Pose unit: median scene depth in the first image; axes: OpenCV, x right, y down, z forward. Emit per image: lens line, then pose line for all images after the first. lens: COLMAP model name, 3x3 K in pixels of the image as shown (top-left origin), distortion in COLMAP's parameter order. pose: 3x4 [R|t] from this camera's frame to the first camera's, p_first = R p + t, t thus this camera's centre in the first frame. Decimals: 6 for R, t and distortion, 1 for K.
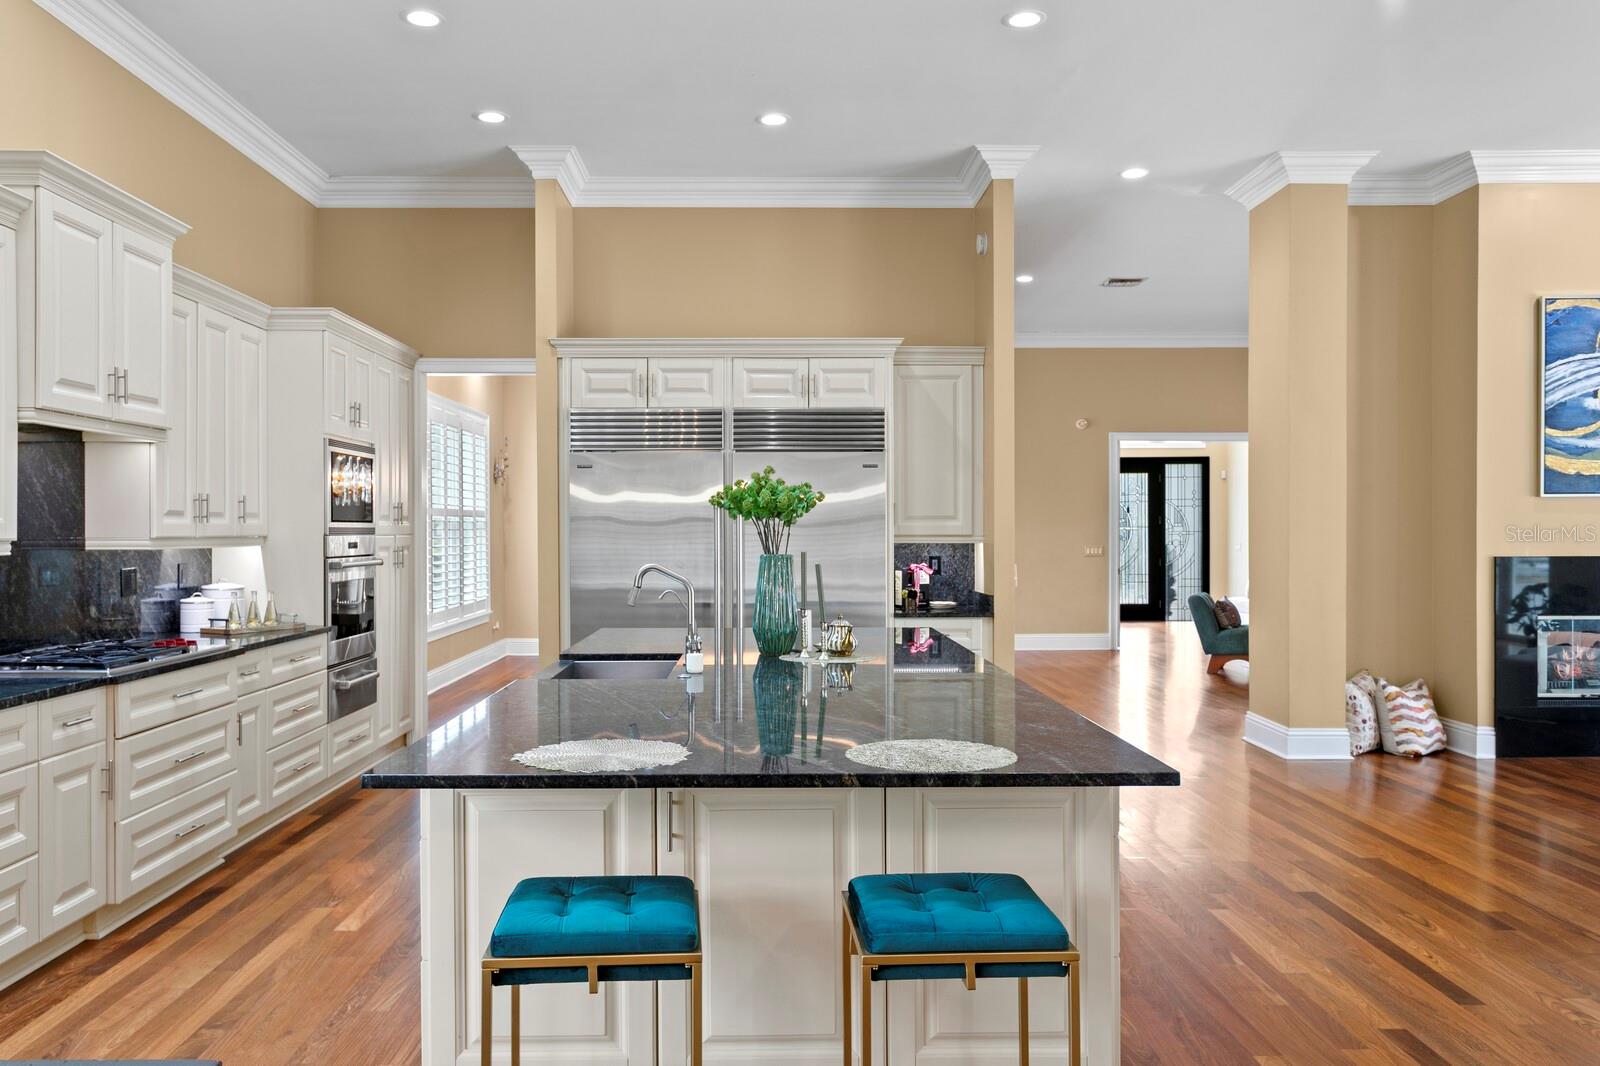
lens RADIAL K [[1191.8, 0, 788.5], [0, 1191.8, 534.8], [0, 0, 1]] dist [0.000949, 0.005711]
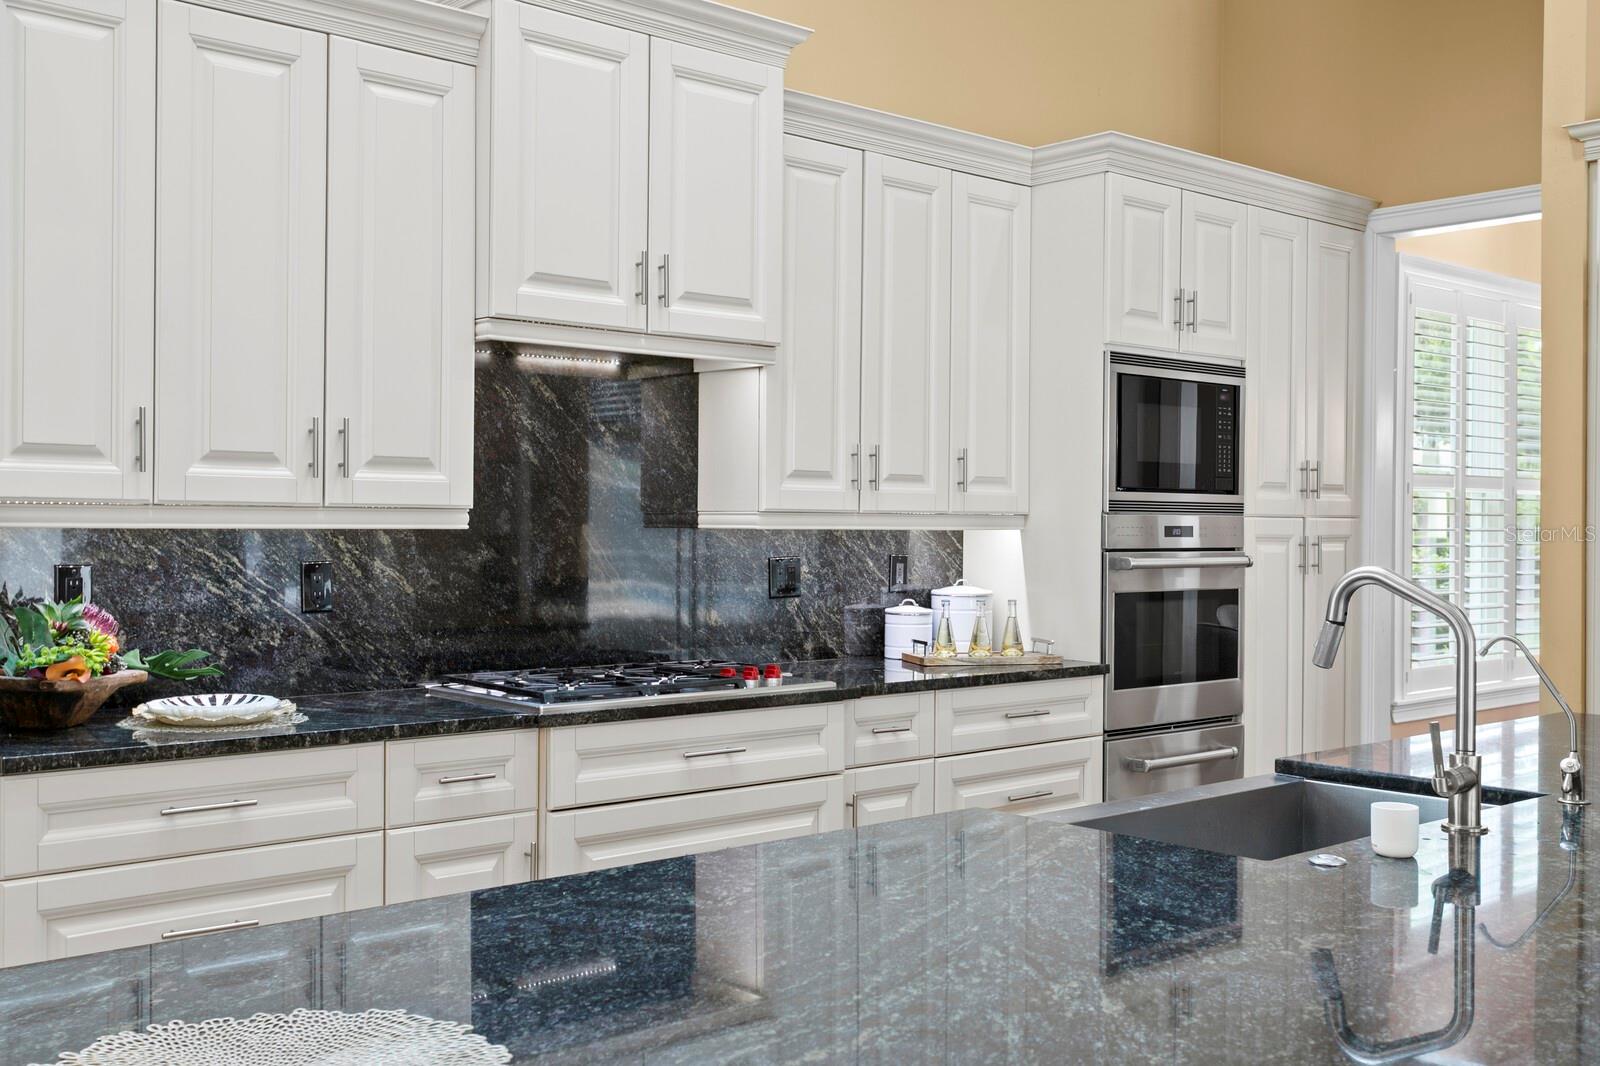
lens RADIAL K [[1617.6, 0, 800.0], [0, 1617.6, 533.0], [0, 0, 1]] dist [0.004462, 0.009006]
pose [[0.643514, 0.011099, -0.765354, 0.137614], [-0.011457, 0.999923, 0.004868, 0.008289], [0.765348, 0.005636, 0.643592, 0.356225]]
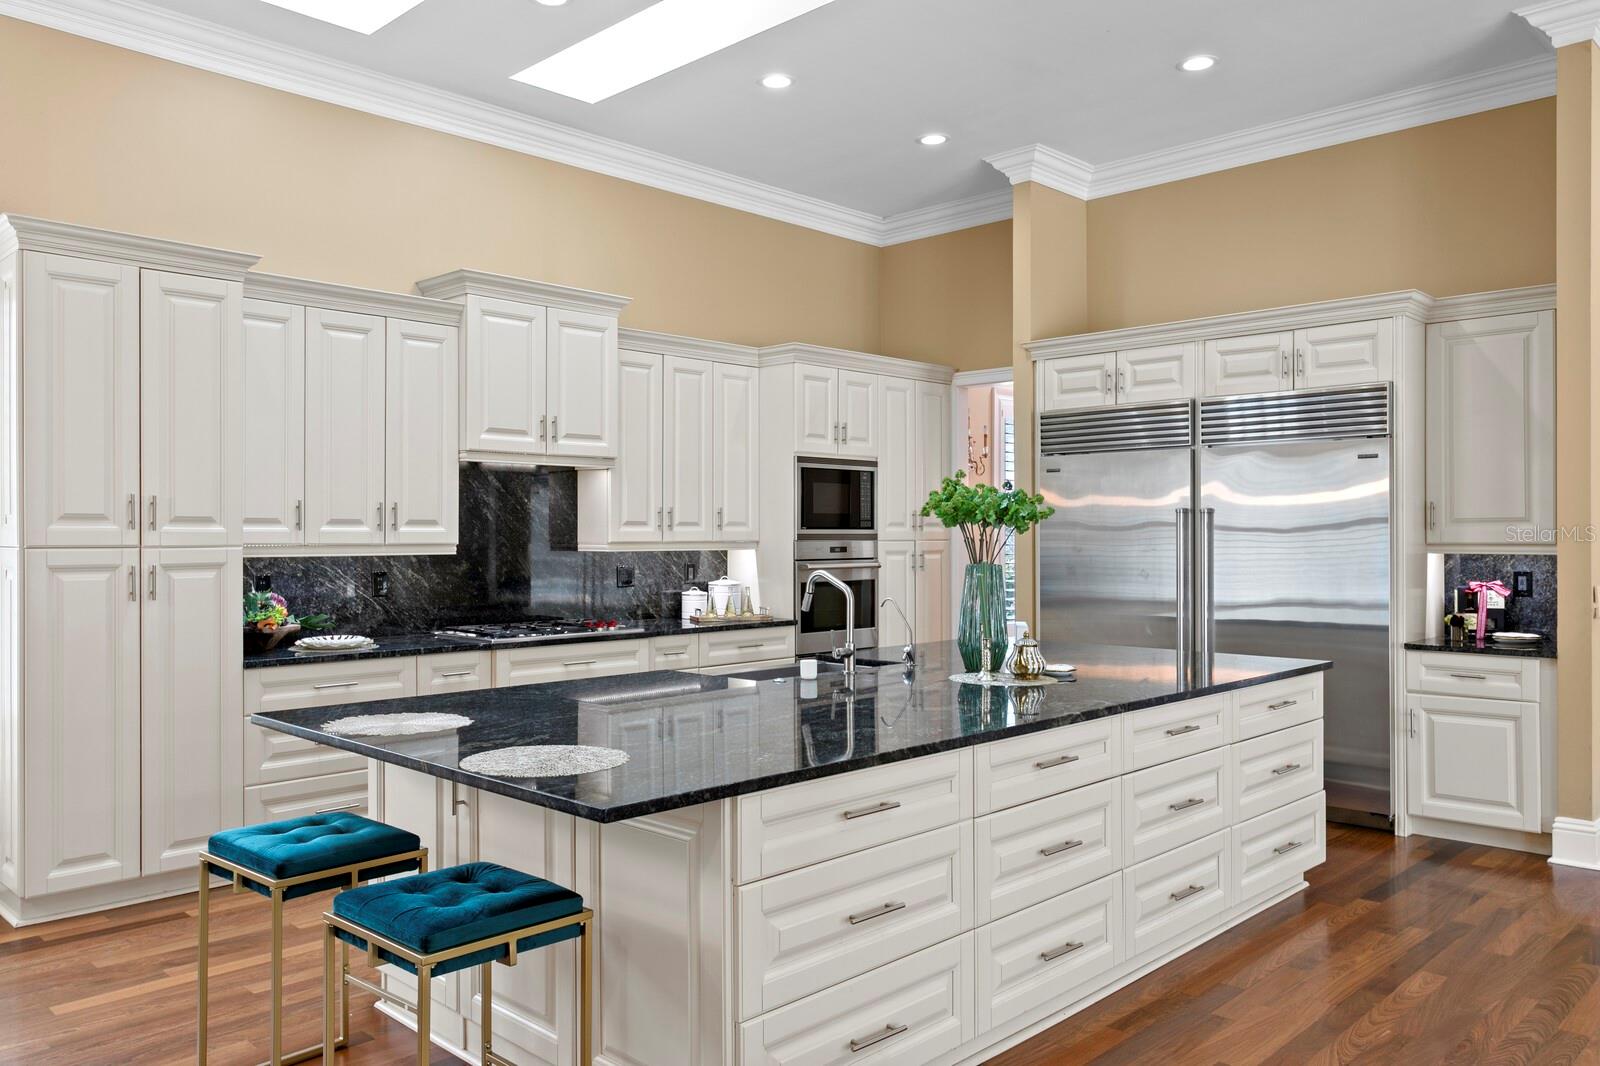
lens RADIAL K [[1191.8, 0, 788.5], [0, 1191.8, 534.8], [0, 0, 1]] dist [0.000949, 0.005711]
pose [[0.694294, 0.001189, -0.719691, 0.433101], [-0.003066, 0.999994, -0.001306, -0.003722], [0.719685, 0.003114, 0.694294, 0.197520]]
